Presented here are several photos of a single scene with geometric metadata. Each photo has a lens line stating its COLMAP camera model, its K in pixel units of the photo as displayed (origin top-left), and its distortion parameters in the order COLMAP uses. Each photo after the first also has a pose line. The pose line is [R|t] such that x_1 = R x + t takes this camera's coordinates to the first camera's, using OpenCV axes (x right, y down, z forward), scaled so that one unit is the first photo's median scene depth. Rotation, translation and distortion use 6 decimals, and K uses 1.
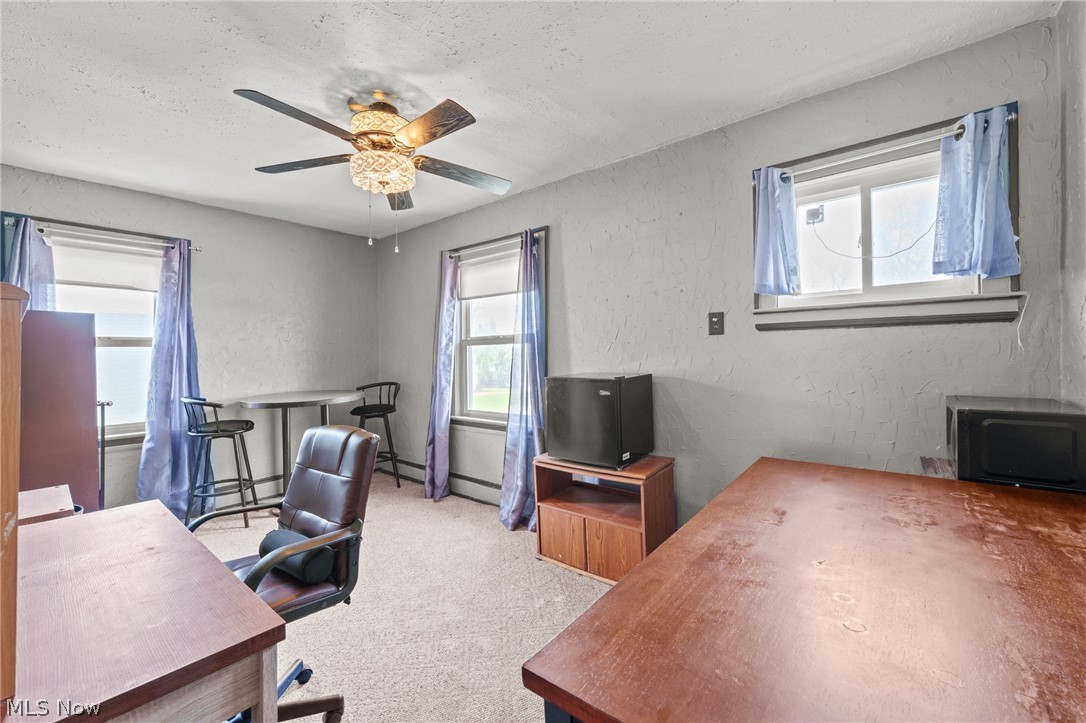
lens RADIAL K [[439.5, 0, 542.7], [0, 439.5, 355.0], [0, 0, 1]] dist [-0.001017, -0.000927]
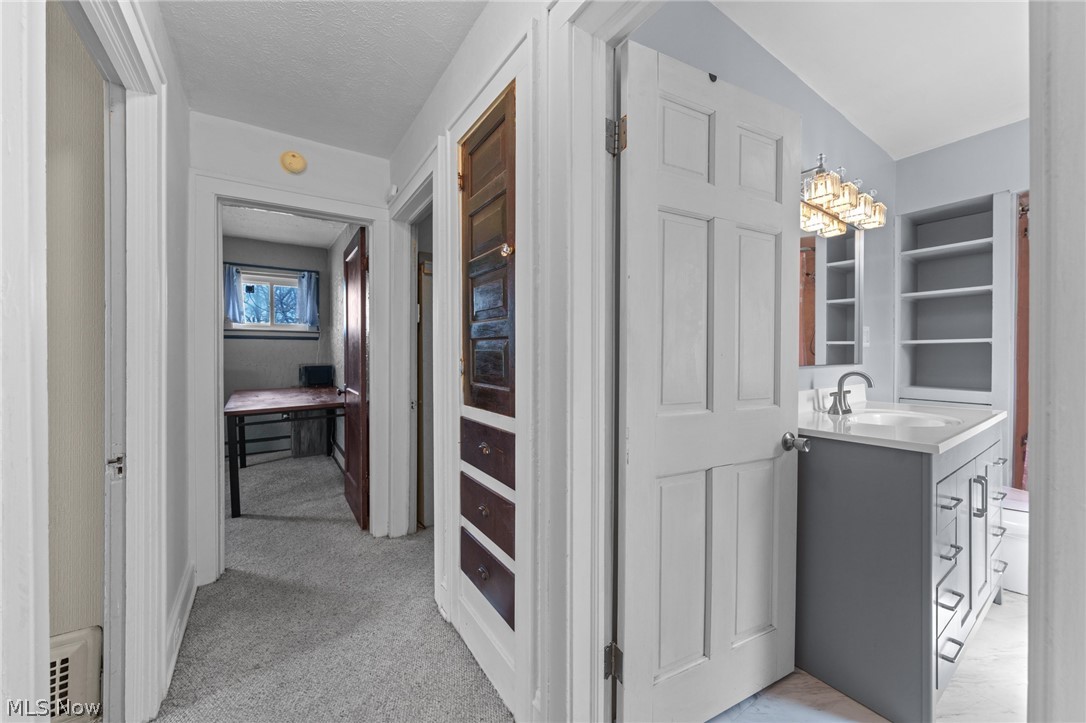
lens RADIAL K [[401.2, 0, 546.4], [0, 401.2, 359.4], [0, 0, 1]] dist [-0.002459, -0.000083]
pose [[0.276464, 0.005421, 0.961009, -1.159568], [0.001028, 0.999982, -0.005936, 0.075248], [-0.961024, 0.002629, 0.276453, -1.284231]]
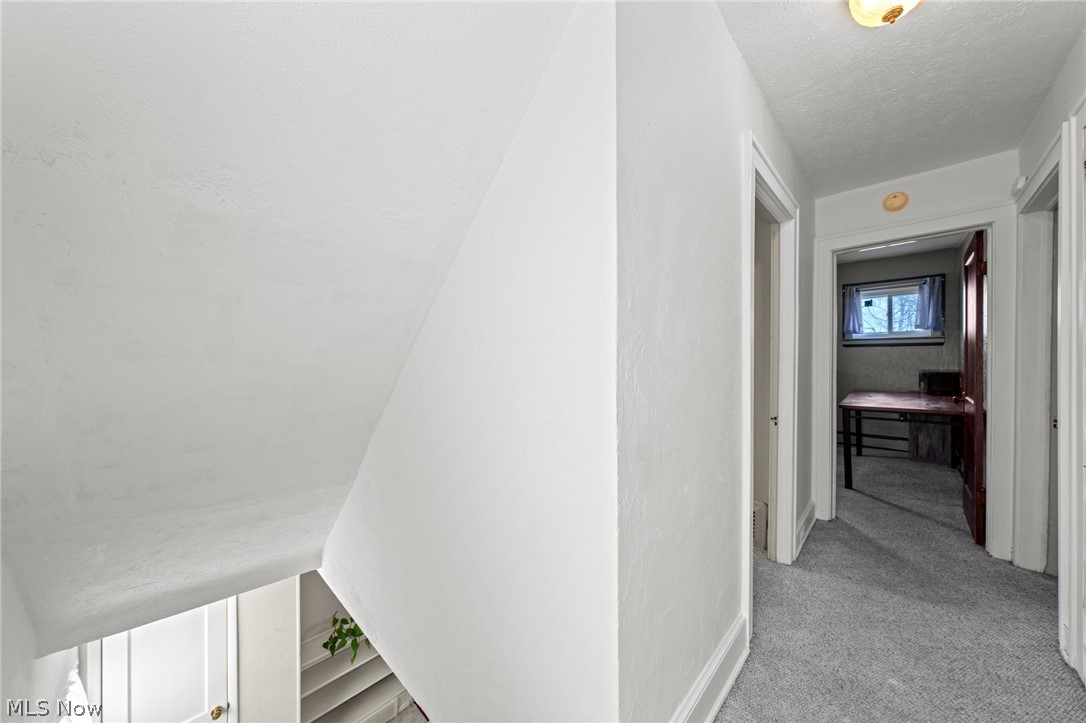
lens RADIAL K [[375.4, 0, 545.2], [0, 375.4, 360.7], [0, 0, 1]] dist [-0.002100, 0.000642]
pose [[0.996762, 0.012755, -0.079390, -1.359510], [-0.012807, 0.999918, -0.000140, 0.060257], [0.079382, 0.001156, 0.996844, -1.676226]]
